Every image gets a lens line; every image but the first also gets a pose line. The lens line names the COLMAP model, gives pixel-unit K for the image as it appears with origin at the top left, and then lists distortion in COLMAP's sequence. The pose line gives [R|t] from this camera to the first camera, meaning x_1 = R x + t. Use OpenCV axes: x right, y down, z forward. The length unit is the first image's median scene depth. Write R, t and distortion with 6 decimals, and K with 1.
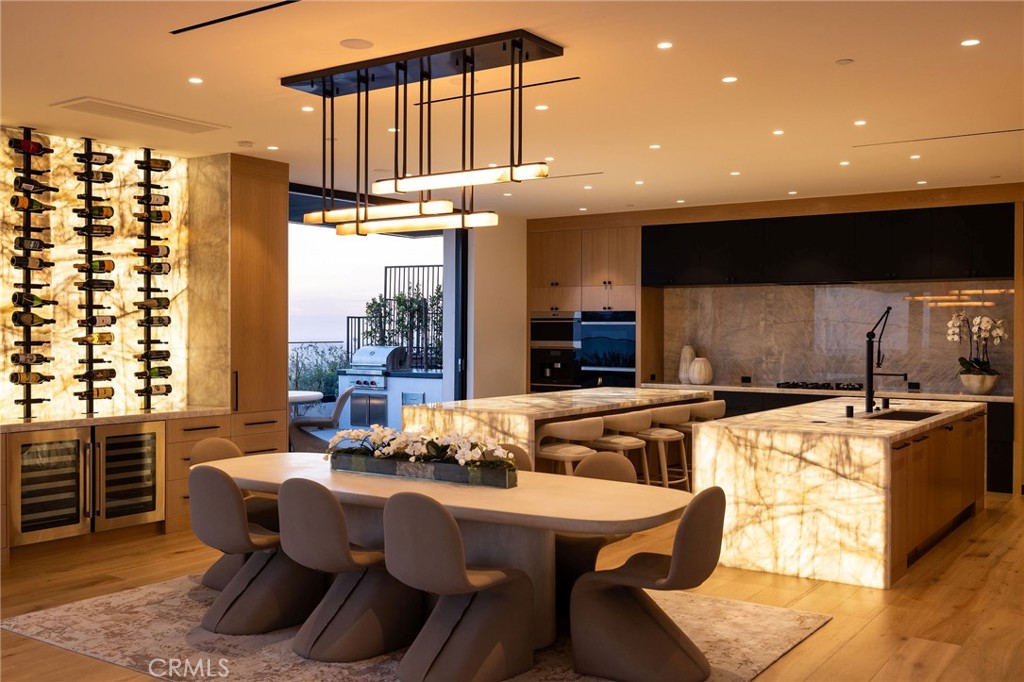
lens RADIAL K [[1012.9, 0, 512.0], [0, 1012.9, 341.0], [0, 0, 1]] dist [0.004414, -0.008933]
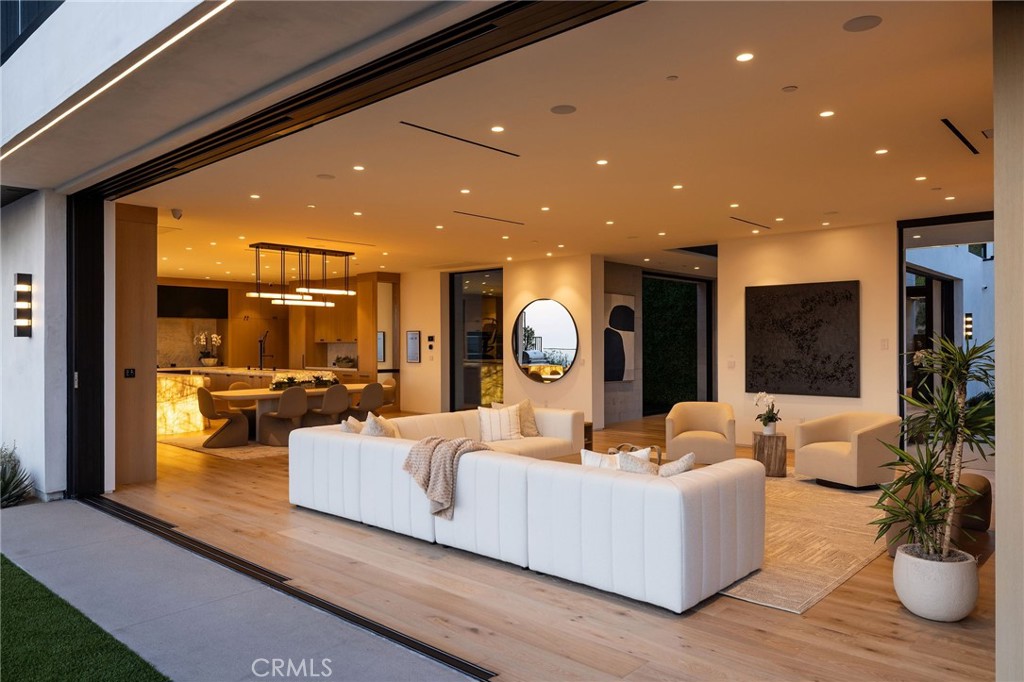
lens RADIAL K [[709.0, 0, 512.0], [0, 709.0, 341.0], [0, 0, 1]] dist [-0.004151, -0.001161]
pose [[0.131308, -0.000522, 0.991341, -1.387530], [0.011818, 0.999930, -0.001039, 0.002838], [-0.991271, 0.011852, 0.131305, 0.089706]]
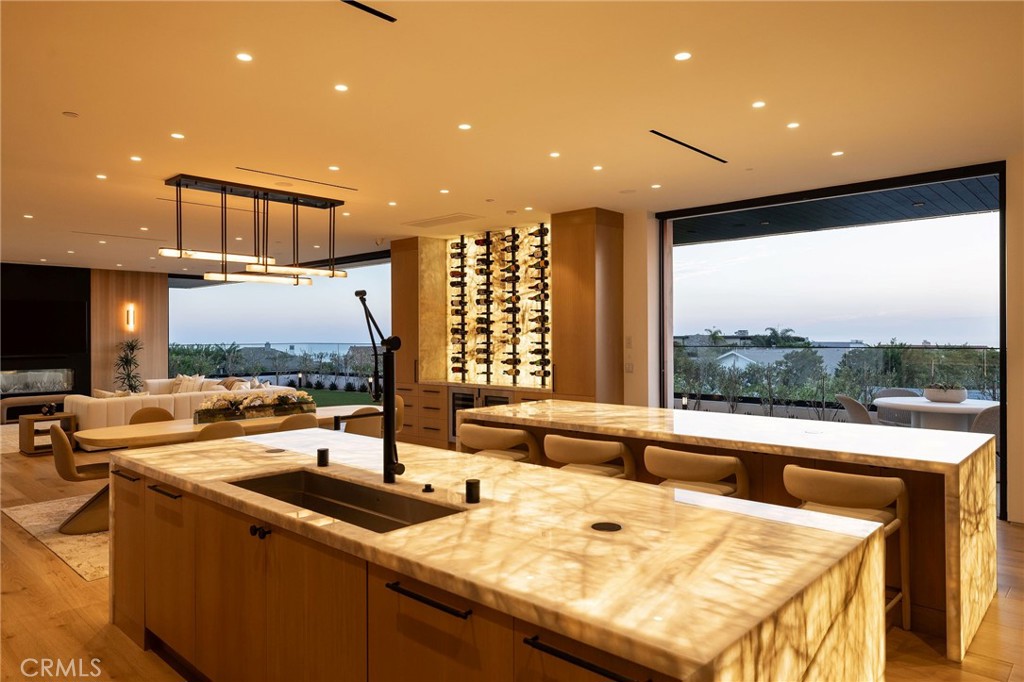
lens RADIAL K [[701.7, 0, 512.0], [0, 701.7, 341.0], [0, 0, 1]] dist [0.000419, 0.000059]
pose [[-0.109233, 0.003597, -0.994010, 0.758215], [-0.013957, 0.999889, 0.005152, -0.008292], [0.993918, 0.014436, -0.109171, 1.065492]]
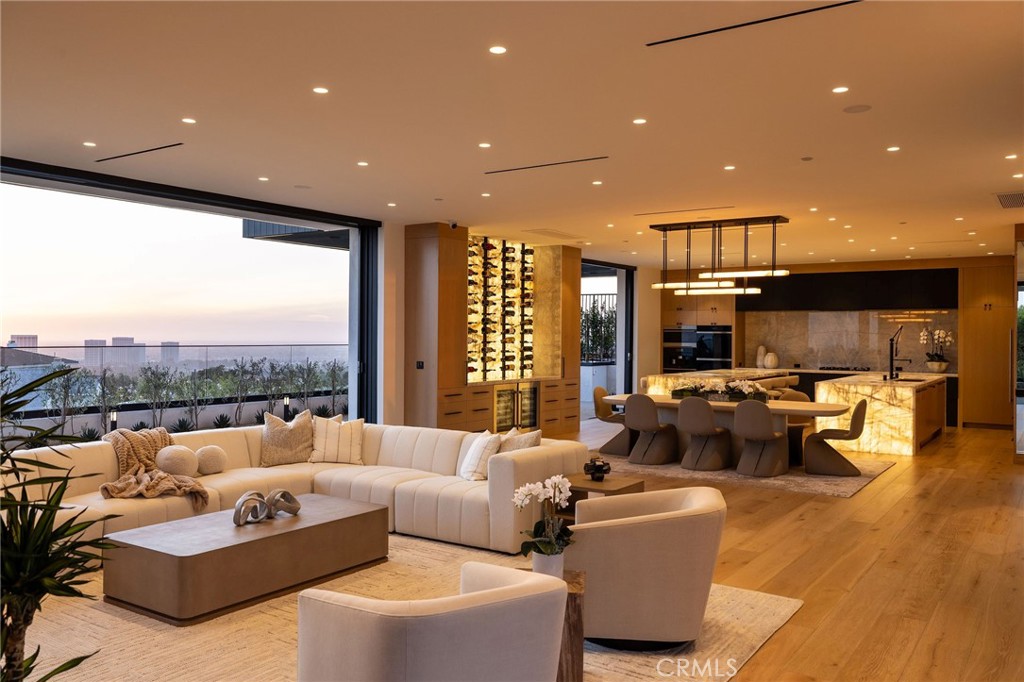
lens RADIAL K [[829.5, 0, 512.0], [0, 829.5, 341.0], [0, 0, 1]] dist [0.001213, 0.001918]
pose [[0.999977, 0.004129, 0.005380, -0.387081], [-0.004112, 0.999987, -0.003073, 0.003865], [-0.005393, 0.003051, 0.999981, -0.600878]]
